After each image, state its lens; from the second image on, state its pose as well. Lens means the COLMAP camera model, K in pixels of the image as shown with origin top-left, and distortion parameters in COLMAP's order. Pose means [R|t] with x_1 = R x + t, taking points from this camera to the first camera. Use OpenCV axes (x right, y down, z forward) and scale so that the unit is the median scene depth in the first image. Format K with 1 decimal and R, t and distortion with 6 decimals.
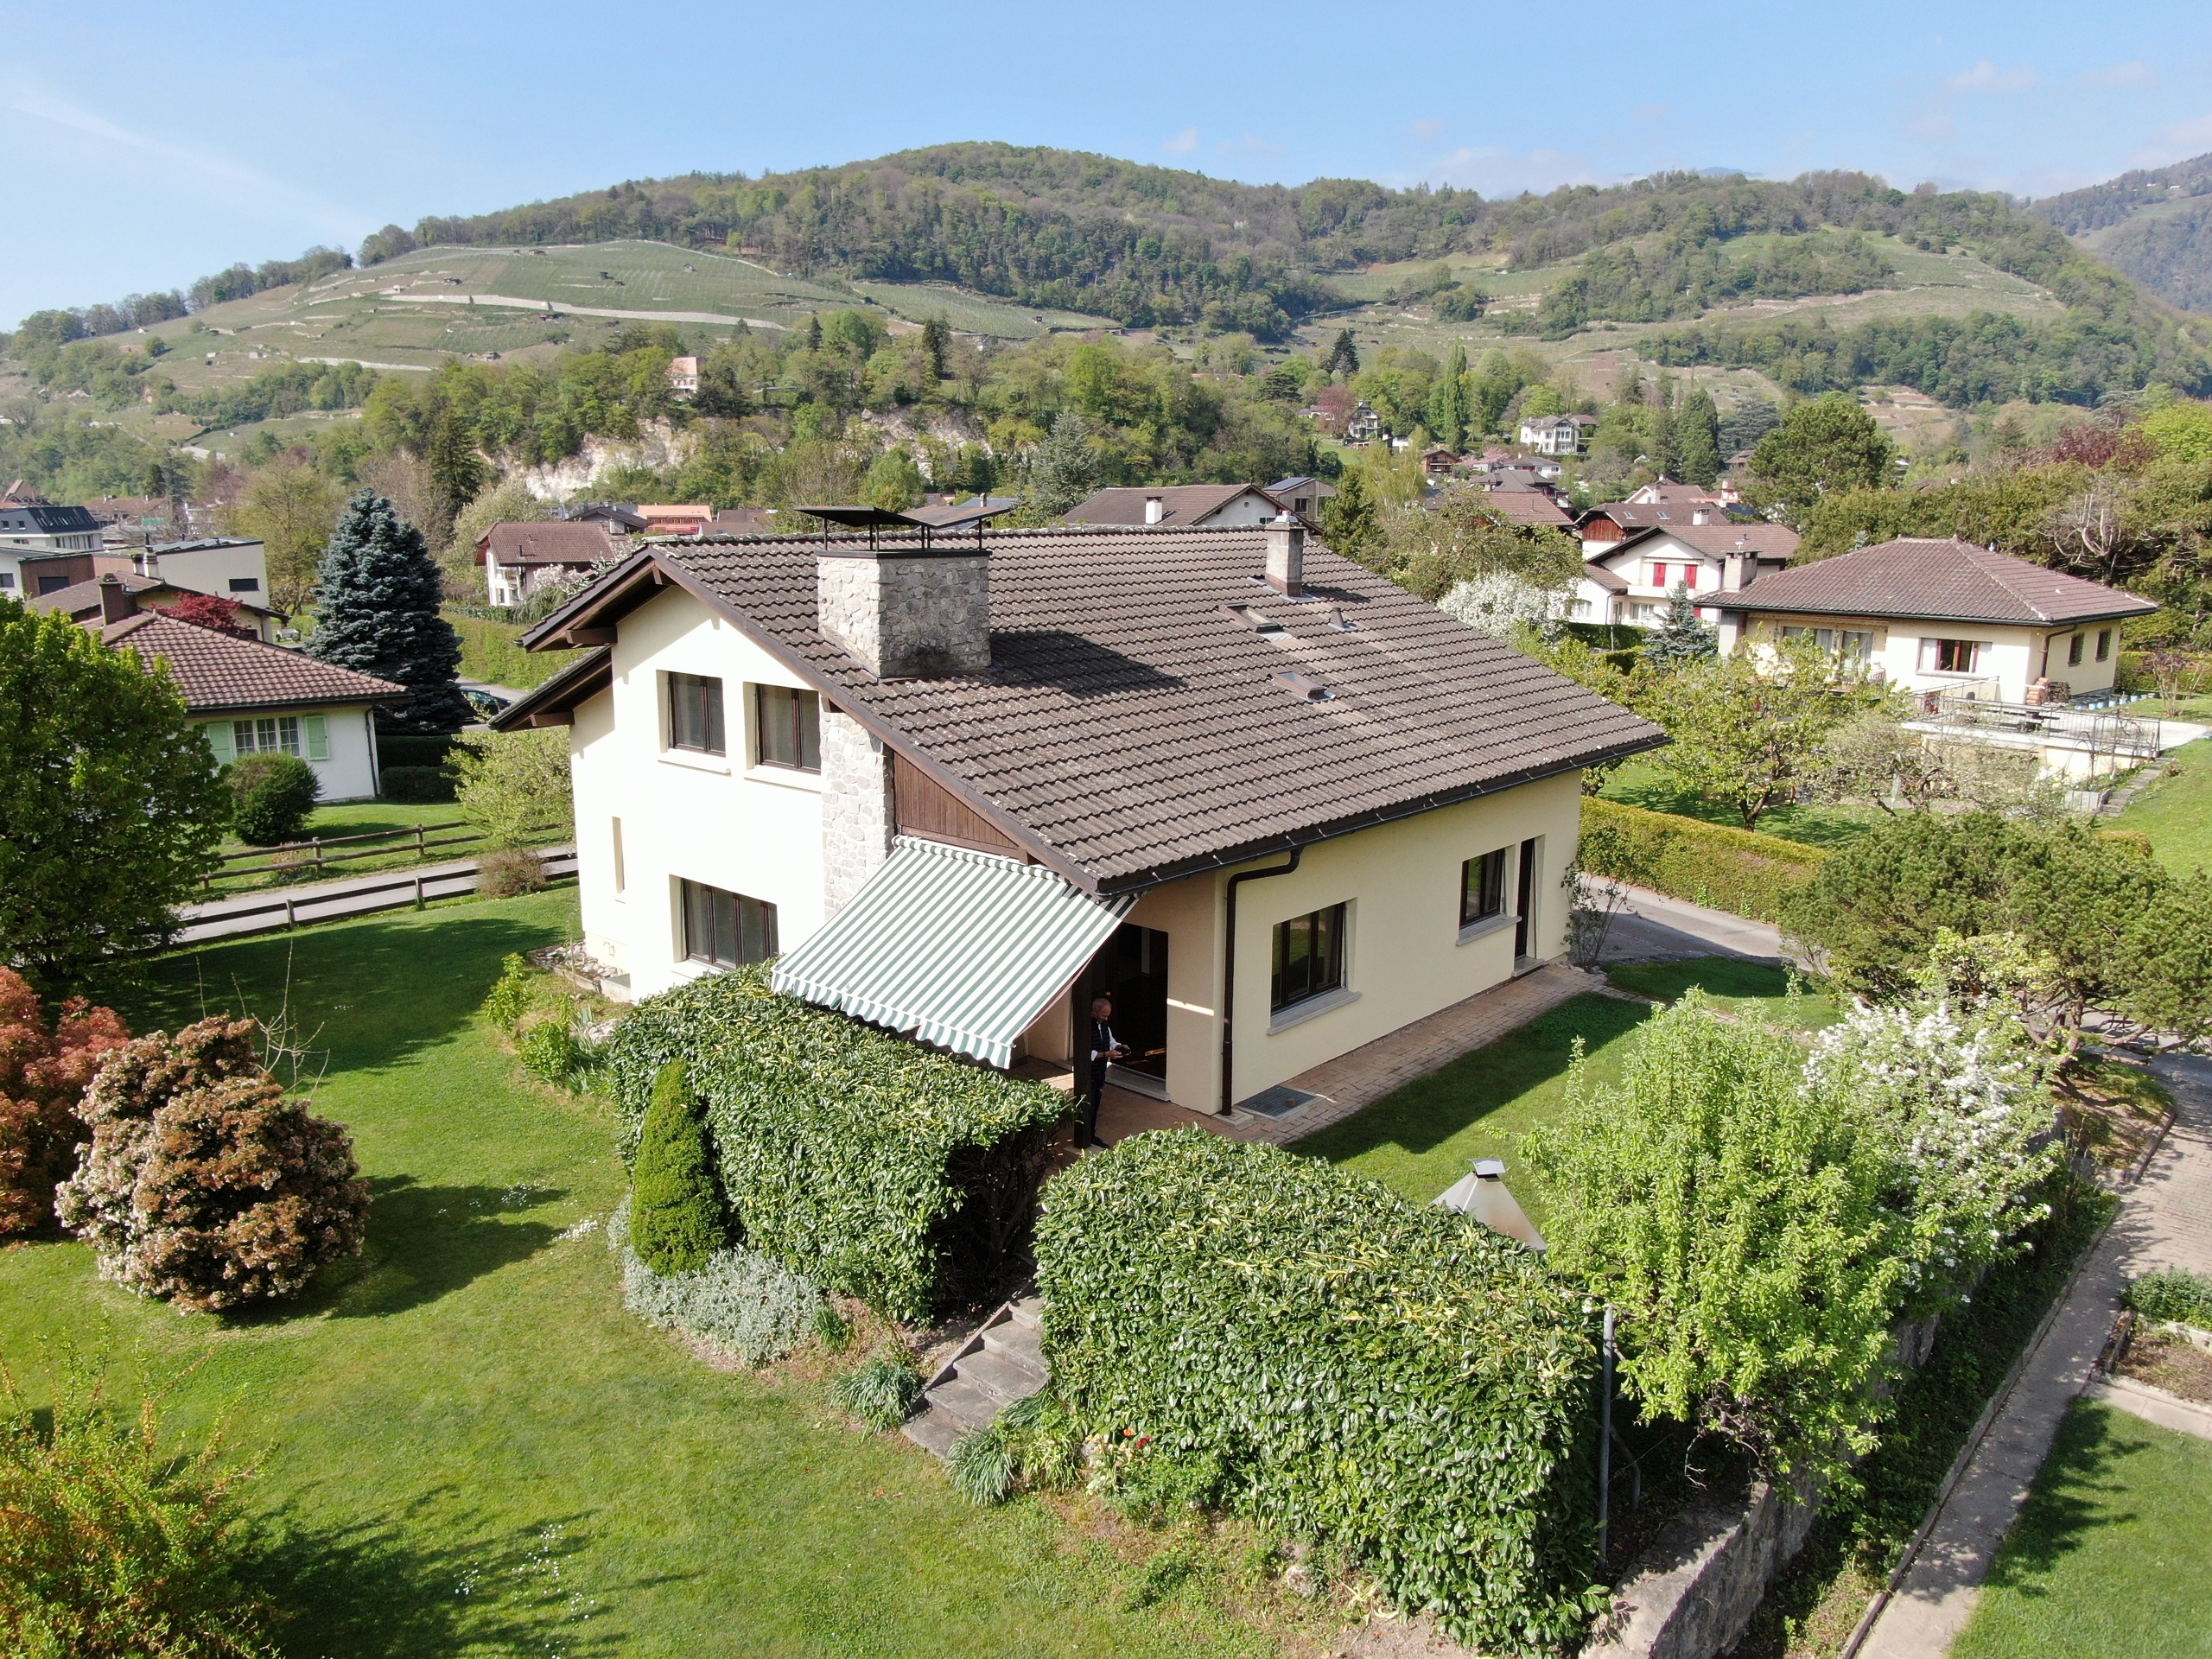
lens RADIAL K [[1598.4, 0, 1106.0], [0, 1598.4, 829.5], [0, 0, 1]] dist [-0.010548, 0.002276]
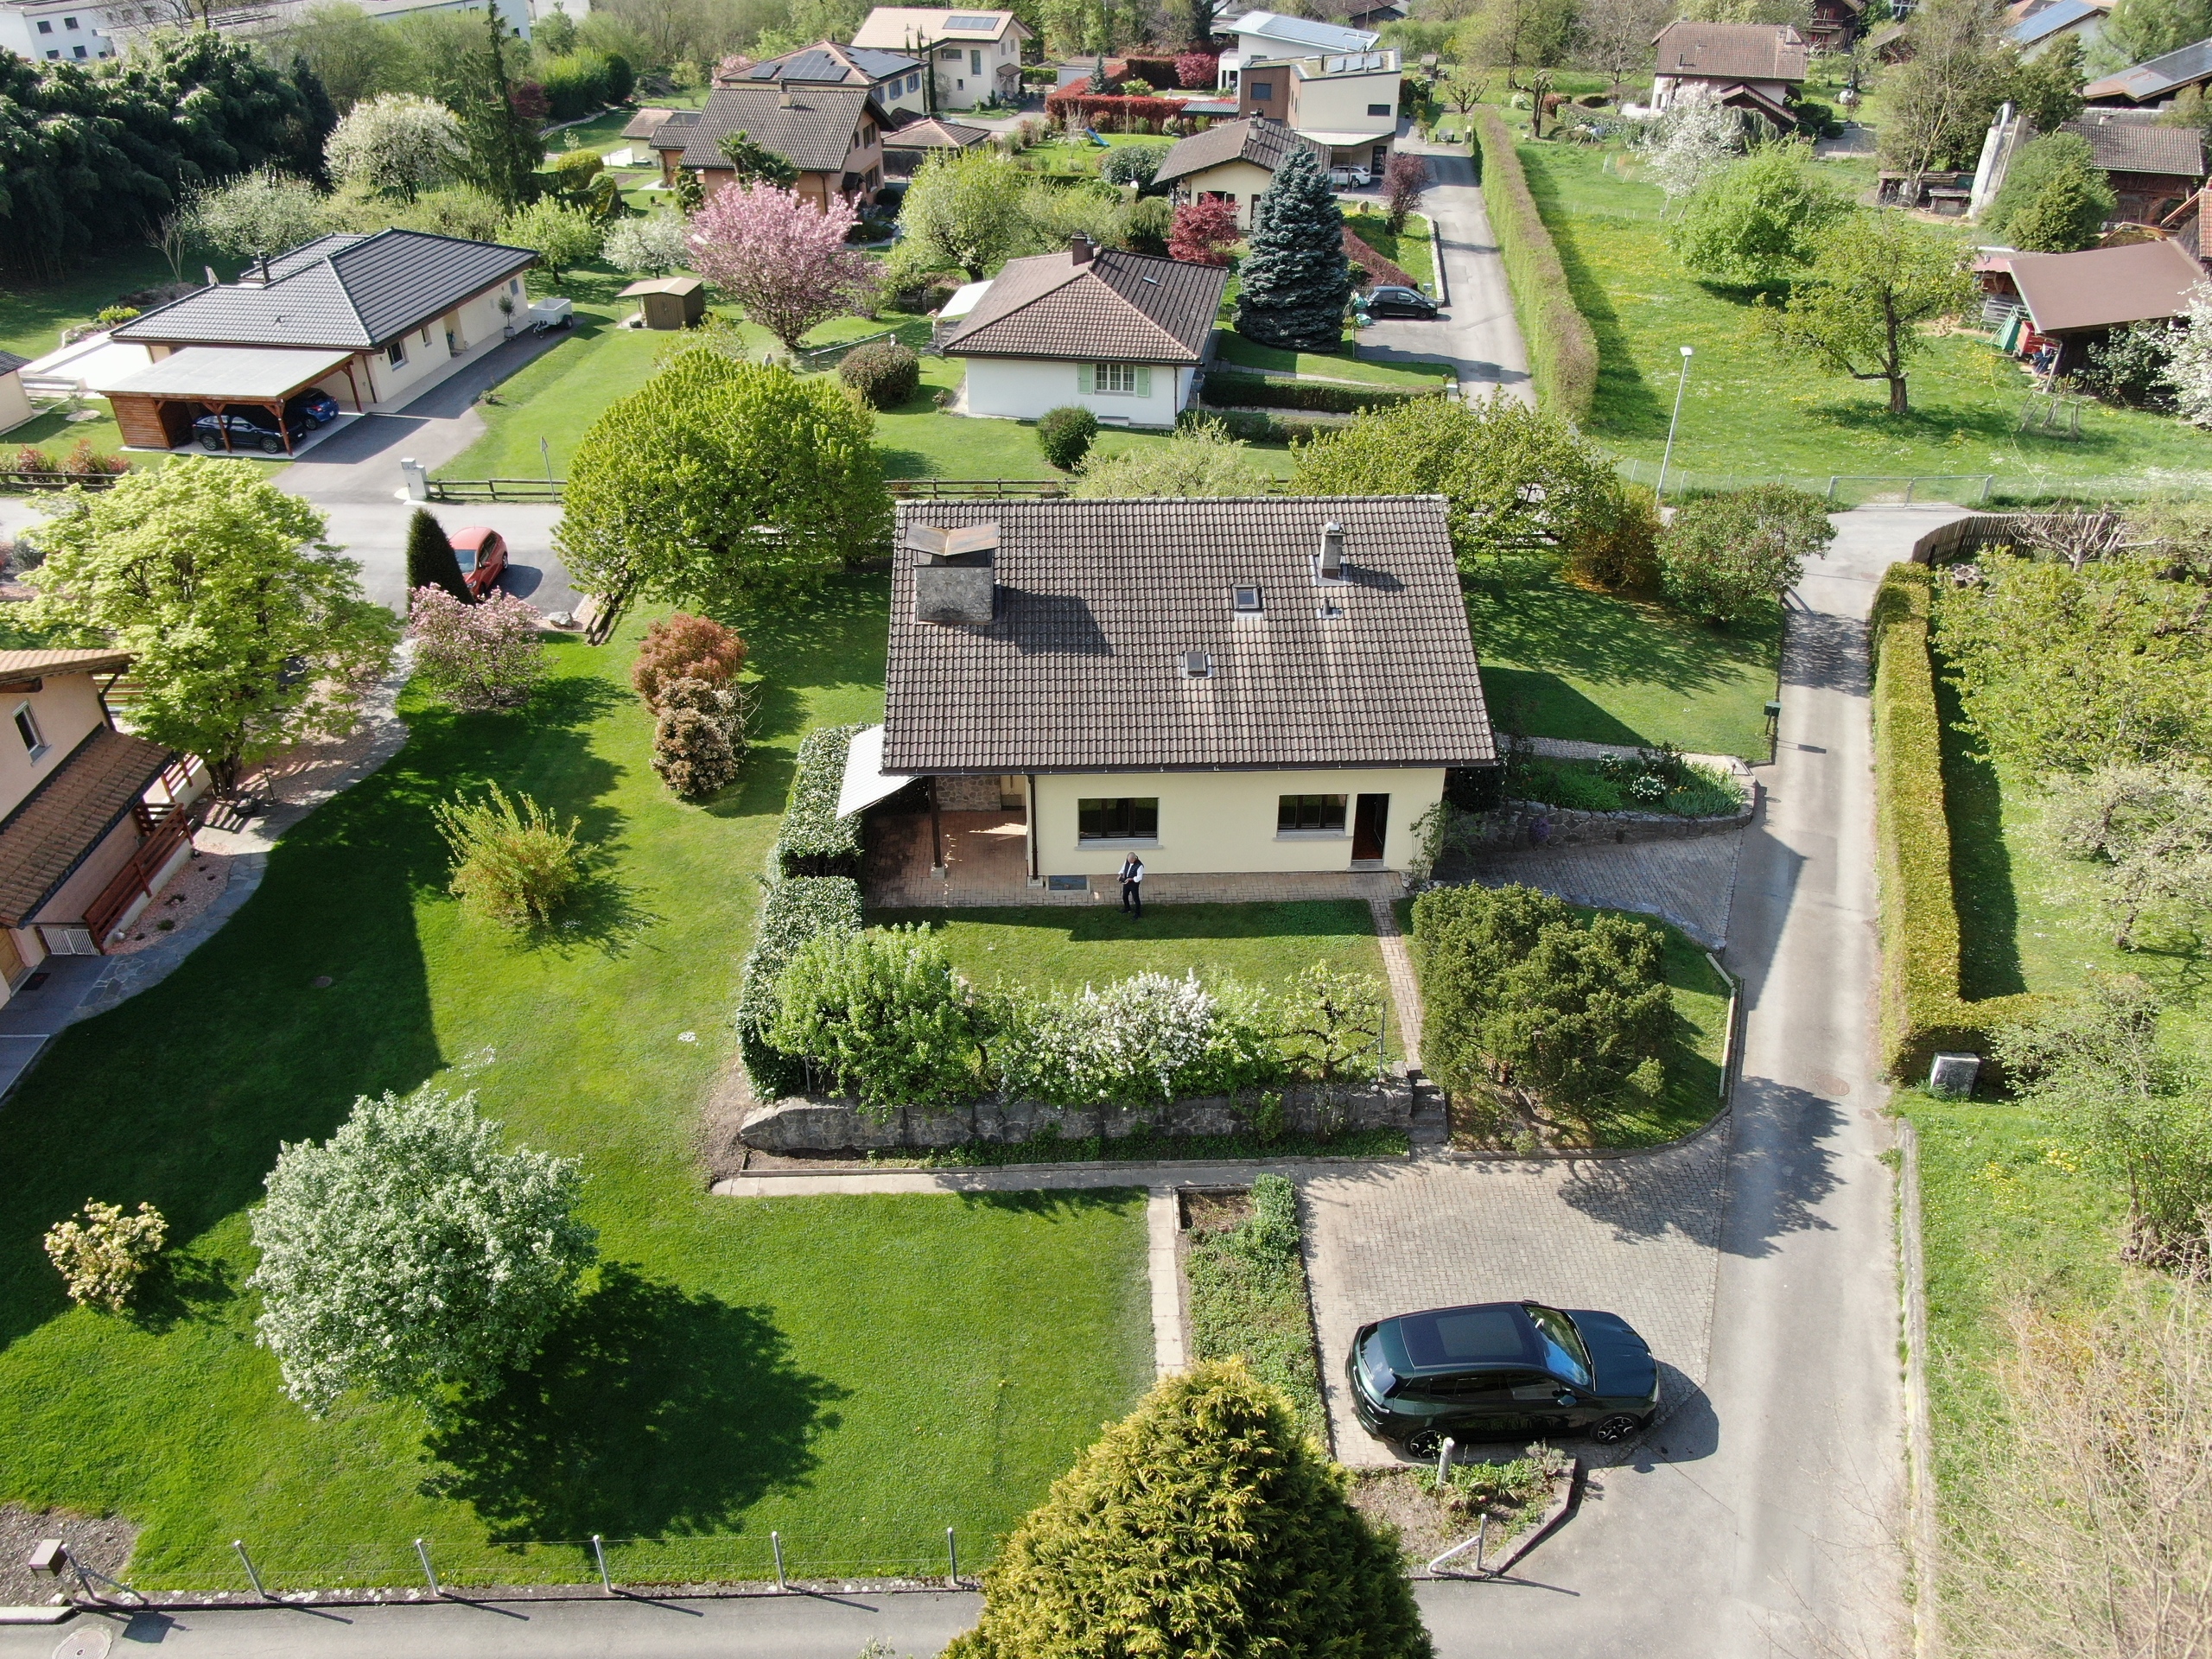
lens RADIAL K [[1598.4, 0, 1106.0], [0, 1598.4, 829.5], [0, 0, 1]] dist [-0.010548, 0.002276]
pose [[0.687522, 0.393686, -0.610185, 1.101633], [-0.147094, 0.898368, 0.413883, -0.589602], [0.711110, -0.194799, 0.675556, -0.202015]]
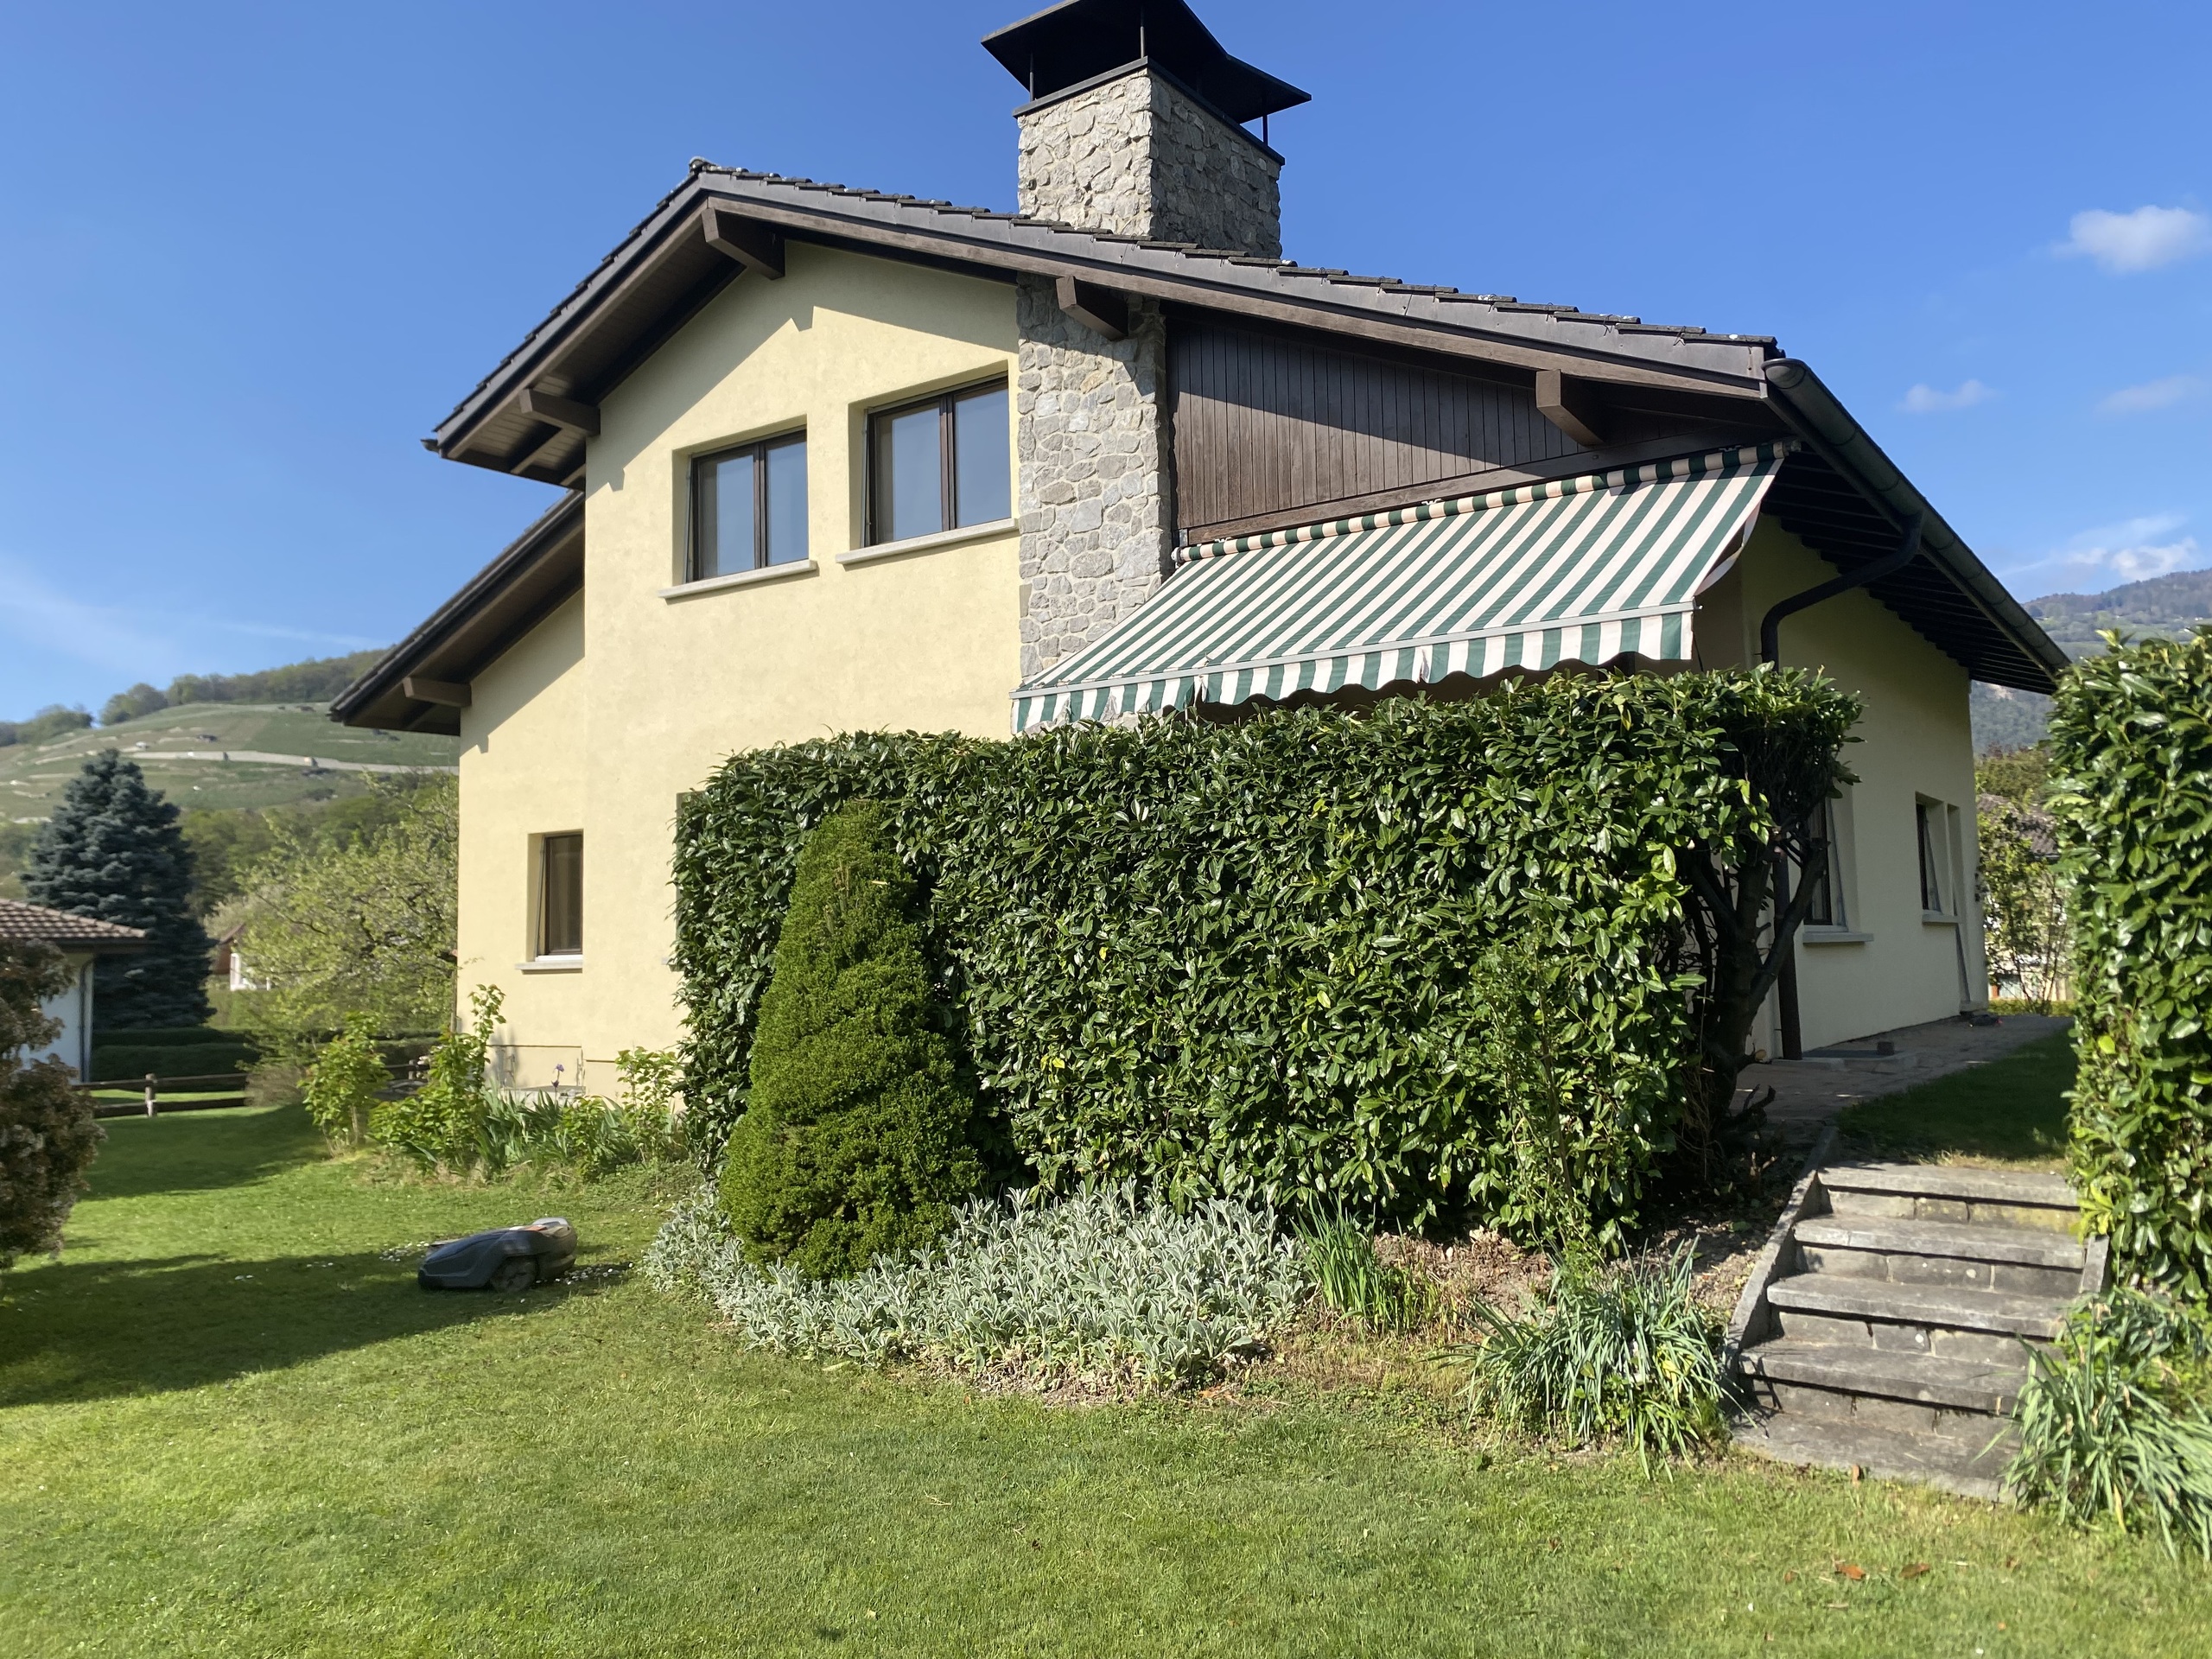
lens RADIAL K [[1664.2, 0, 1106.0], [0, 1664.2, 829.5], [0, 0, 1]] dist [0.005698, 0.002671]
pose [[0.991709, -0.013231, 0.127824, -0.202719], [0.049962, 0.956128, -0.288656, 0.230338], [-0.118397, 0.292649, 0.948862, 0.424471]]
